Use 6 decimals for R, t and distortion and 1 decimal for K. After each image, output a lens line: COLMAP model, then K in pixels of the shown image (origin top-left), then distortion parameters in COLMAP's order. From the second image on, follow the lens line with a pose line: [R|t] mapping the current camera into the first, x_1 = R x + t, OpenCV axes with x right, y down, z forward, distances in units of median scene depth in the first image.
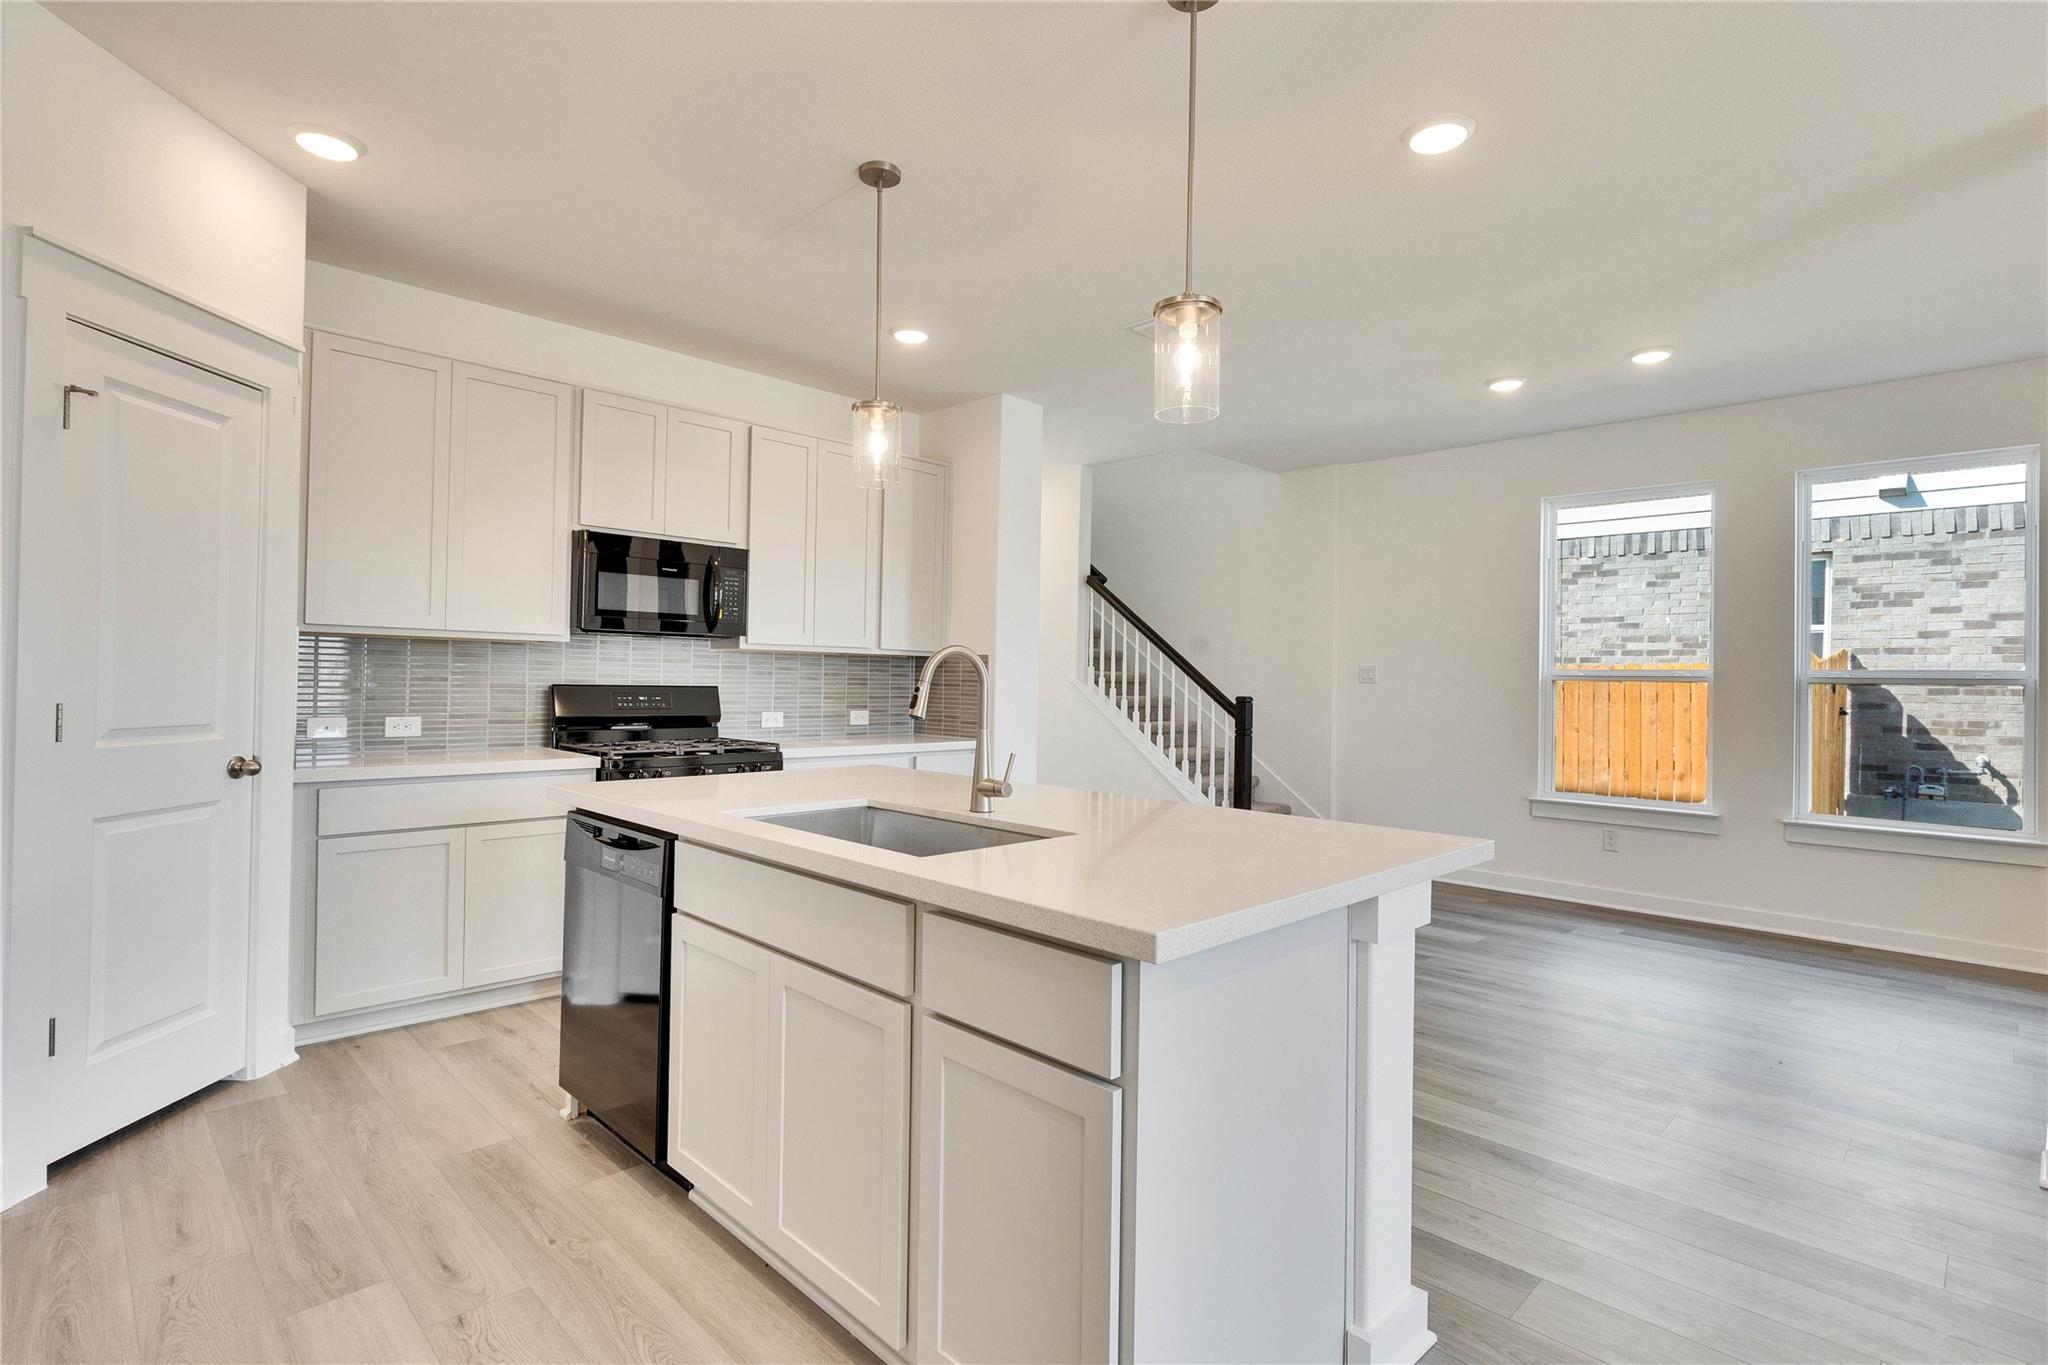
lens RADIAL K [[982.2, 0, 1031.9], [0, 982.2, 680.7], [0, 0, 1]] dist [-0.001088, -0.000742]
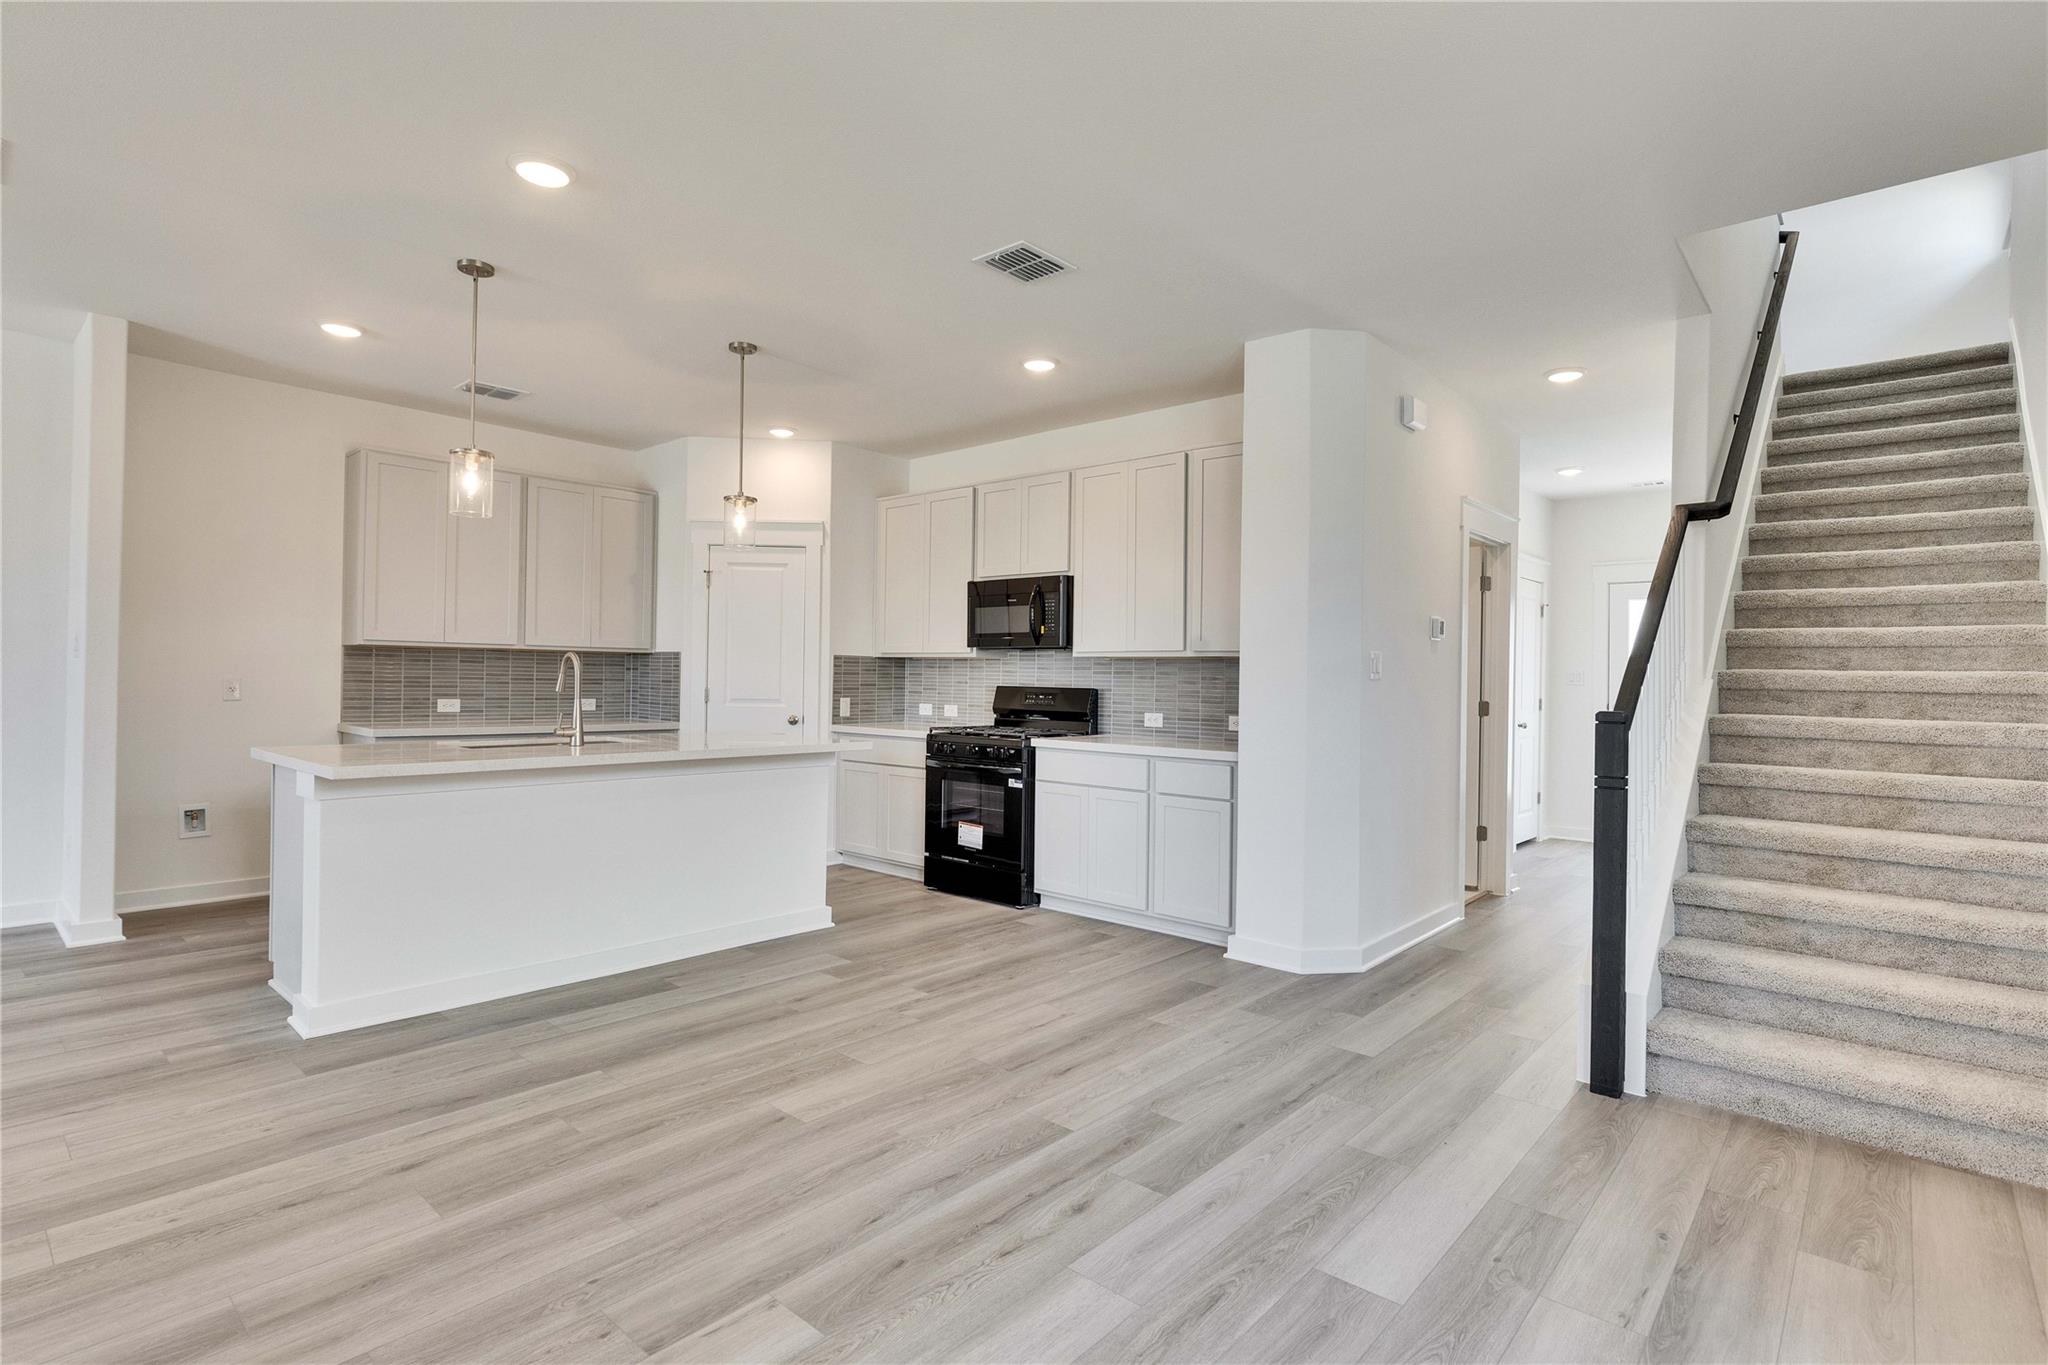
lens RADIAL K [[982.2, 0, 1026.6], [0, 982.2, 677.2], [0, 0, 1]] dist [-0.001088, -0.000742]
pose [[0.068966, -0.014130, -0.997519, 0.975609], [-0.013489, 0.999795, -0.015095, 0.012210], [0.997528, 0.014497, 0.068762, 0.928375]]
